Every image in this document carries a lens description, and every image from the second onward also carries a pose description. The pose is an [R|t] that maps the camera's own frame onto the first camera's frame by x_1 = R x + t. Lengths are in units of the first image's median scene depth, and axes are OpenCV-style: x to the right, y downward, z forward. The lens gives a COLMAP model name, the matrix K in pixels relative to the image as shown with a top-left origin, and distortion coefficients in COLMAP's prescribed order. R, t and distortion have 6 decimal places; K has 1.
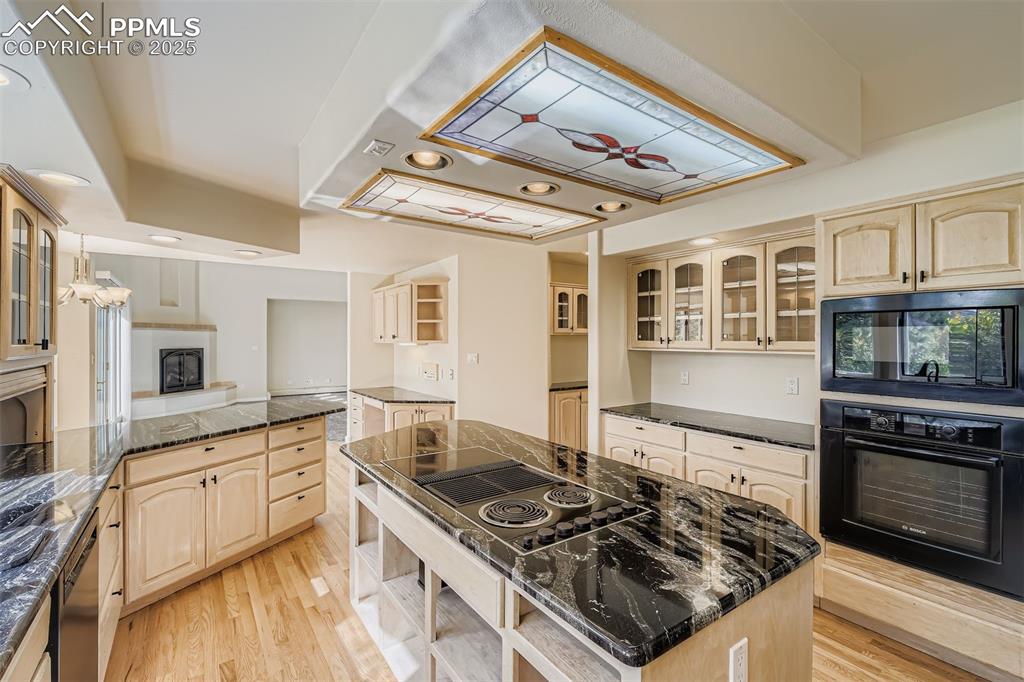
lens RADIAL K [[455.9, 0, 509.3], [0, 455.9, 341.7], [0, 0, 1]] dist [0.001734, 0.001541]
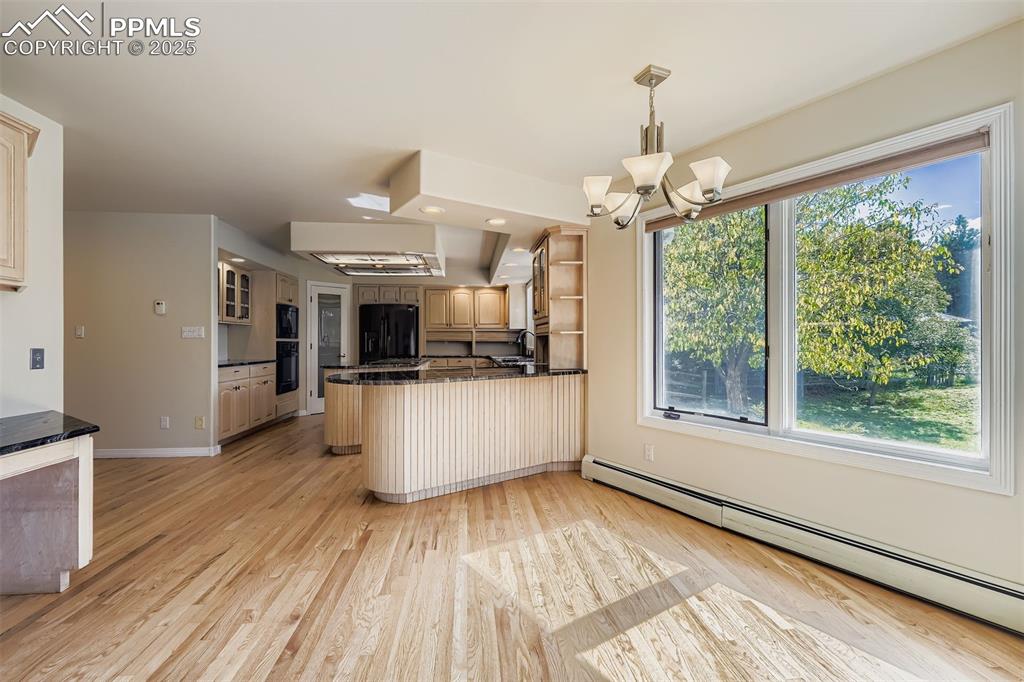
lens RADIAL K [[455.9, 0, 504.1], [0, 455.9, 340.4], [0, 0, 1]] dist [0.001734, 0.001541]
pose [[-0.861877, -0.007618, 0.507061, -1.711431], [-0.009057, 0.999959, -0.000371, 0.106520], [-0.507037, -0.004912, -0.861910, 2.524999]]
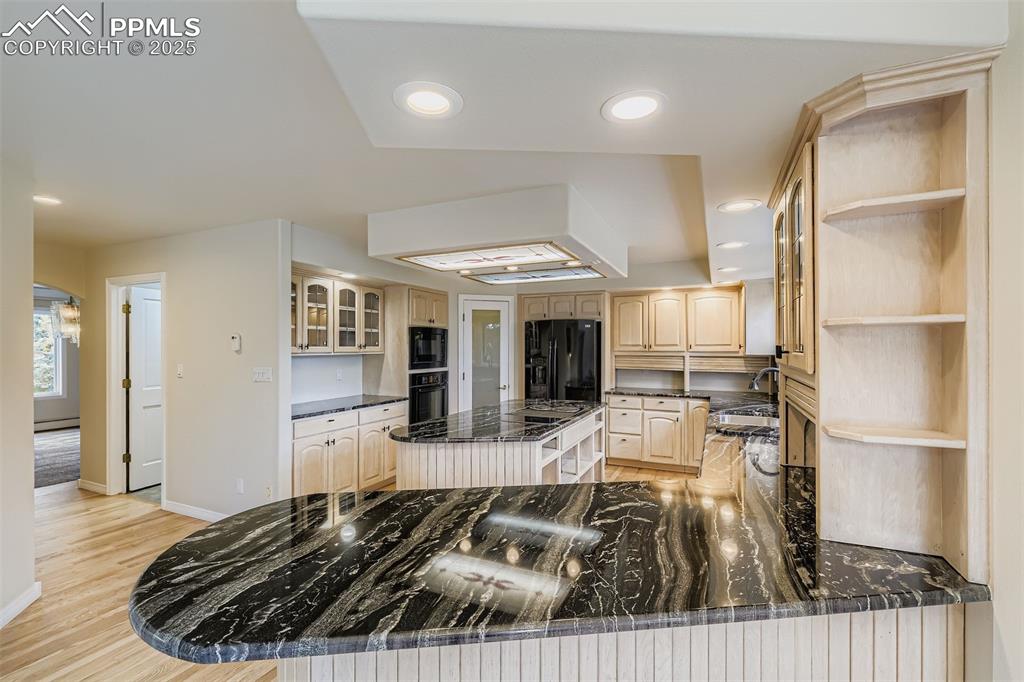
lens RADIAL K [[455.9, 0, 508.5], [0, 455.9, 345.4], [0, 0, 1]] dist [0.001734, 0.001541]
pose [[-0.501268, -0.008581, 0.865250, -1.302001], [-0.006550, 0.999960, 0.006122, -0.018870], [-0.865267, -0.002599, -0.501304, 1.613336]]
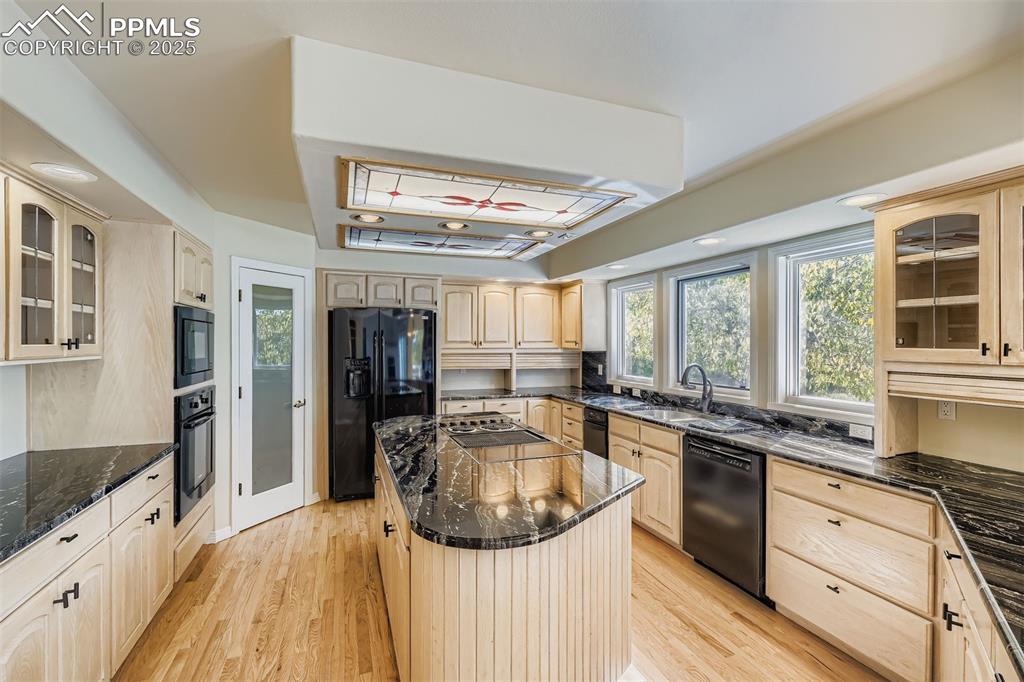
lens RADIAL K [[455.9, 0, 504.6], [0, 455.9, 341.8], [0, 0, 1]] dist [0.001734, 0.001541]
pose [[-0.965780, -0.009100, 0.259204, -0.332302], [-0.009516, 0.999955, -0.000351, -0.010895], [-0.259189, -0.002805, -0.965823, 1.791614]]
